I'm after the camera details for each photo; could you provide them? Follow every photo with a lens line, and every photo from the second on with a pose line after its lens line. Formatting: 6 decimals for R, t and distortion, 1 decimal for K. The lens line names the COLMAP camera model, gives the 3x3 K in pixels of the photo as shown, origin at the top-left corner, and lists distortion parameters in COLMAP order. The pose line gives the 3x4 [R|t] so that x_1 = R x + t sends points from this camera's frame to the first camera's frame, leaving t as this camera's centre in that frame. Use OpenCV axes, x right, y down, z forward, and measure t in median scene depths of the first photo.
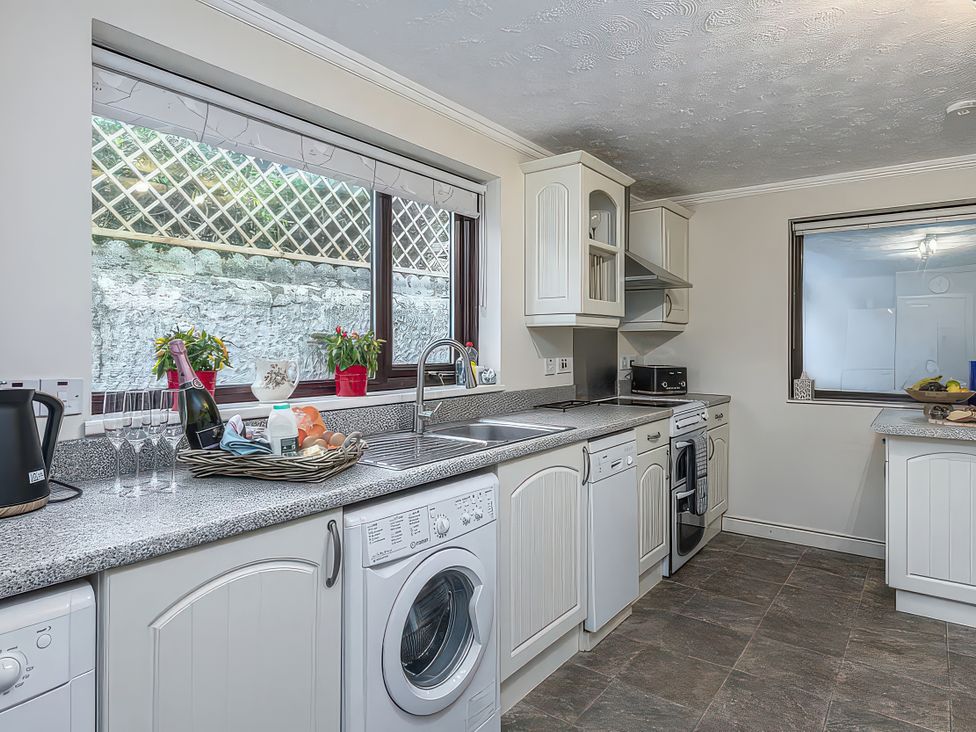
lens RADIAL K [[582.0, 0, 488.4], [0, 582.0, 356.0], [0, 0, 1]] dist [-0.006136, -0.001184]
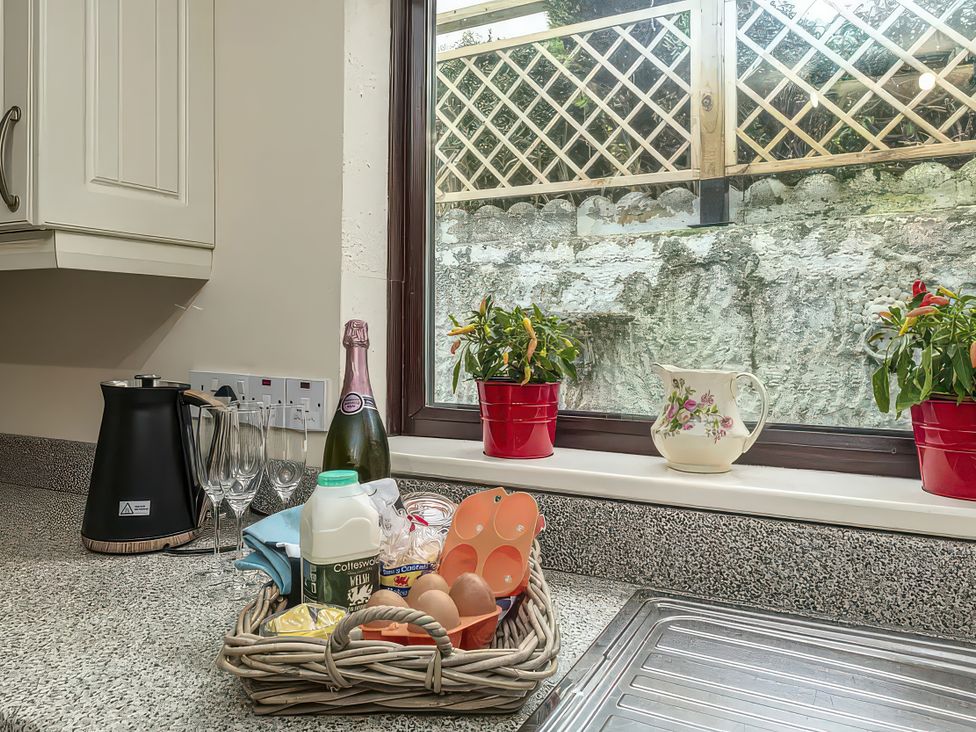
lens RADIAL K [[720.5, 0, 491.4], [0, 720.5, 361.3], [0, 0, 1]] dist [-0.024032, 0.004904]
pose [[0.190673, 0.034154, -0.981059, 0.078715], [-0.027972, 0.999178, 0.029348, -0.006858], [0.981255, 0.021846, 0.191471, 0.537574]]
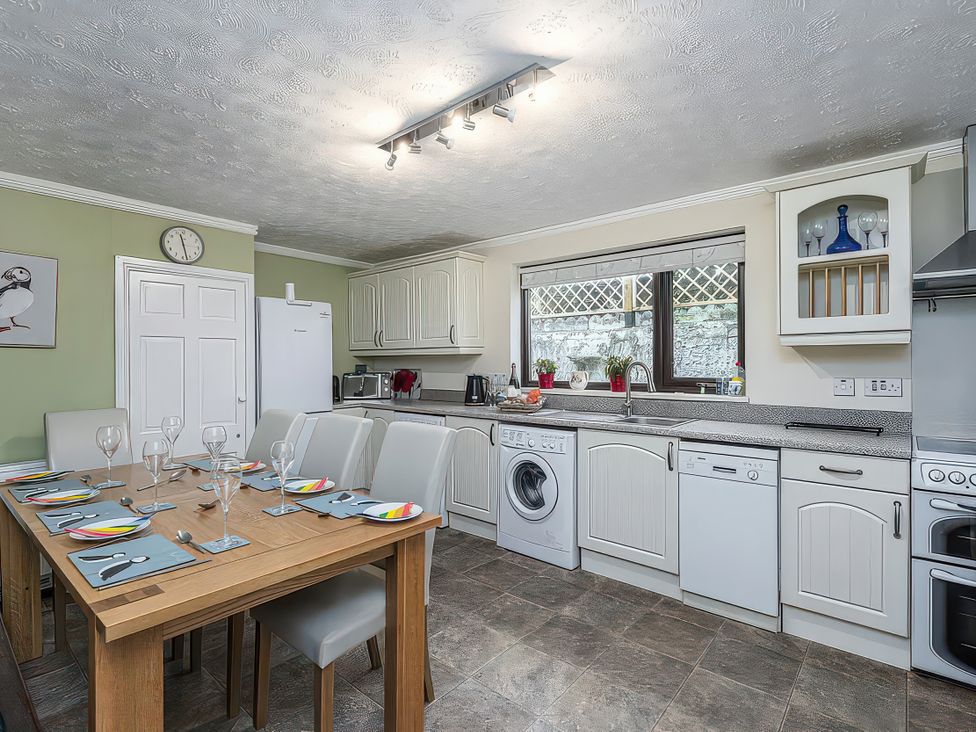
lens RADIAL K [[494.3, 0, 488.7], [0, 494.3, 363.6], [0, 0, 1]] dist [-0.001506, 0.000119]
pose [[-0.049993, 0.005351, -0.998735, 1.122372], [-0.014123, 0.999882, 0.006064, -0.021032], [0.998650, 0.014408, -0.049912, 0.538516]]
